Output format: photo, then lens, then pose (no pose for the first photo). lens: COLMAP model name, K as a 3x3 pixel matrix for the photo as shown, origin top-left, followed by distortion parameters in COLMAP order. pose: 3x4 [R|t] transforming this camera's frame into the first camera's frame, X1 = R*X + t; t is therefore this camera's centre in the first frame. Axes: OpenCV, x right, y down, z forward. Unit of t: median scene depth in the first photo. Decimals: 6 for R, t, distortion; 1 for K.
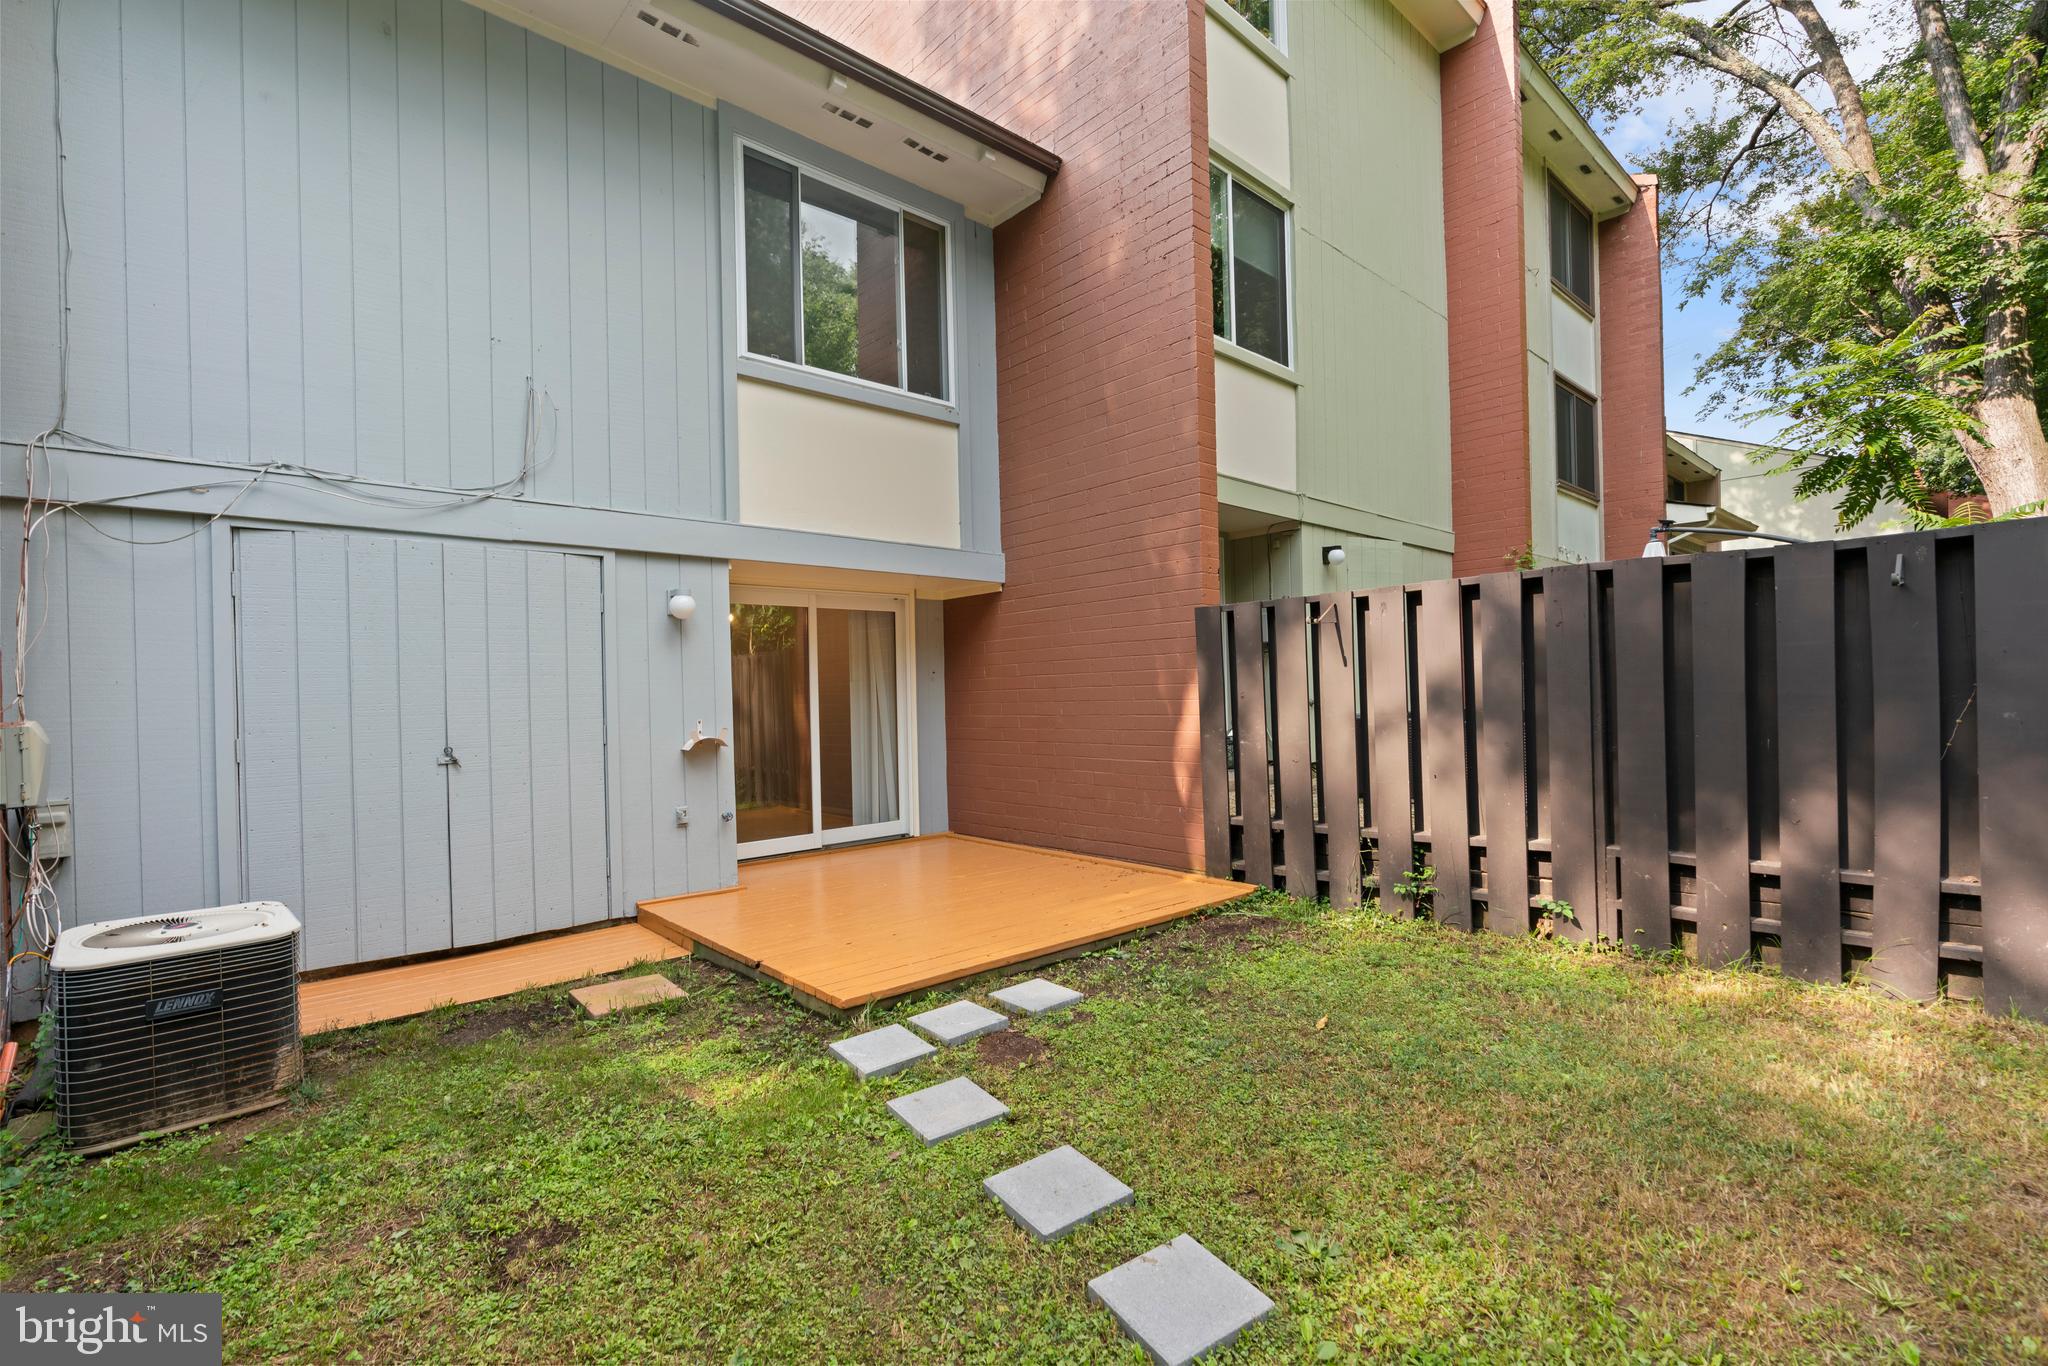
lens RADIAL K [[925.3, 0, 1029.7], [0, 925.3, 698.8], [0, 0, 1]] dist [-0.014017, 0.006164]
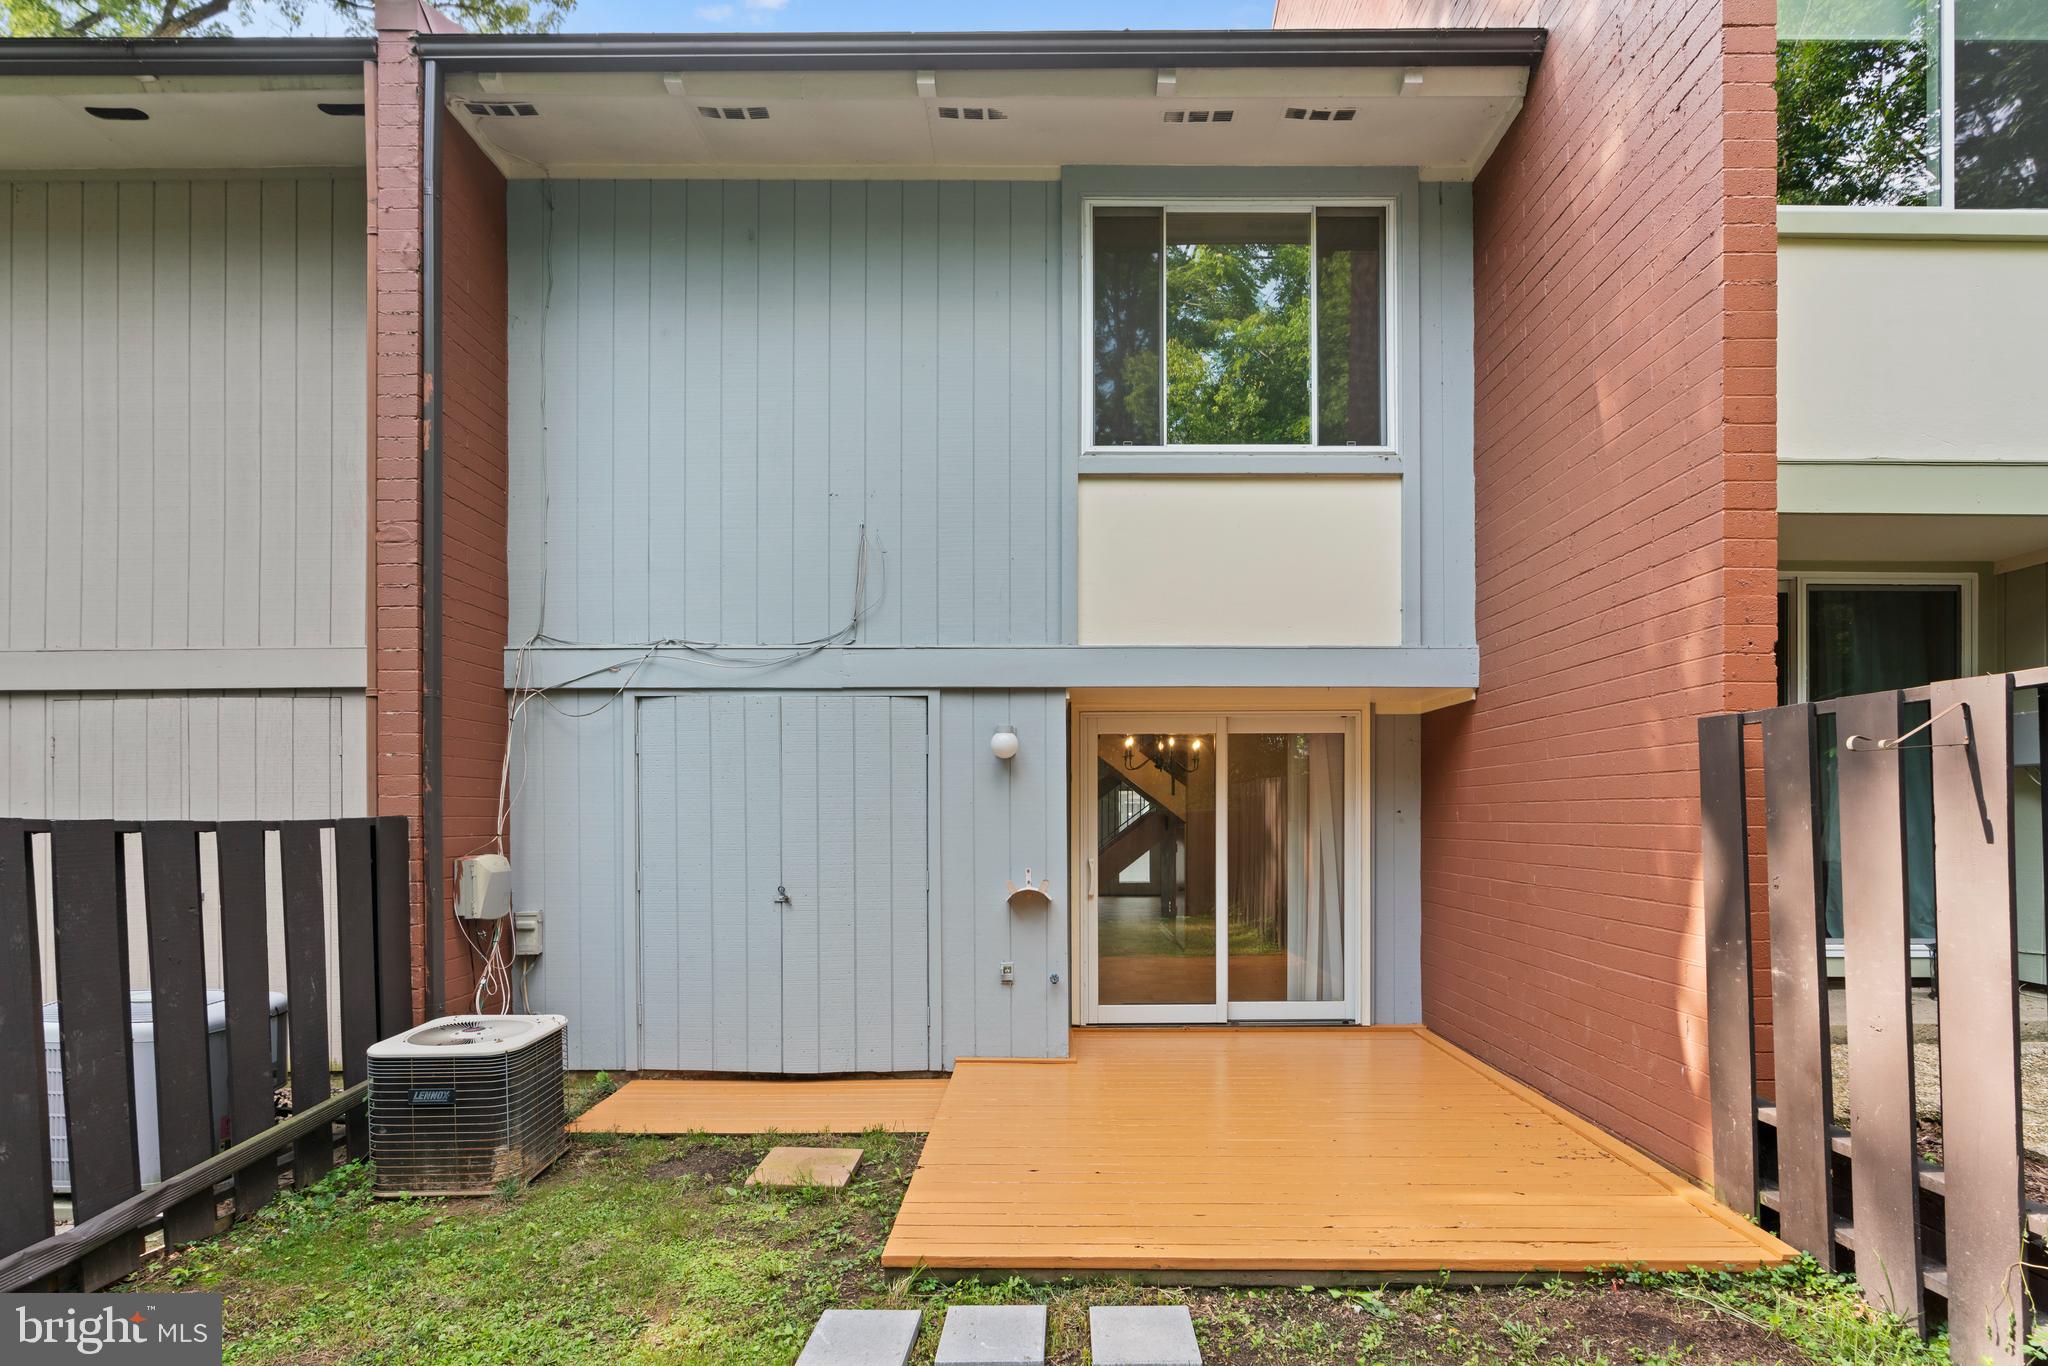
lens RADIAL K [[963.9, 0, 1030.8], [0, 963.9, 818.9], [0, 0, 1]] dist [-0.009776, 0.001190]
pose [[0.734530, 0.025268, -0.678105, 0.289705], [-0.017798, 0.999680, 0.017972, -0.043342], [0.678343, -0.001132, 0.734745, 0.313281]]
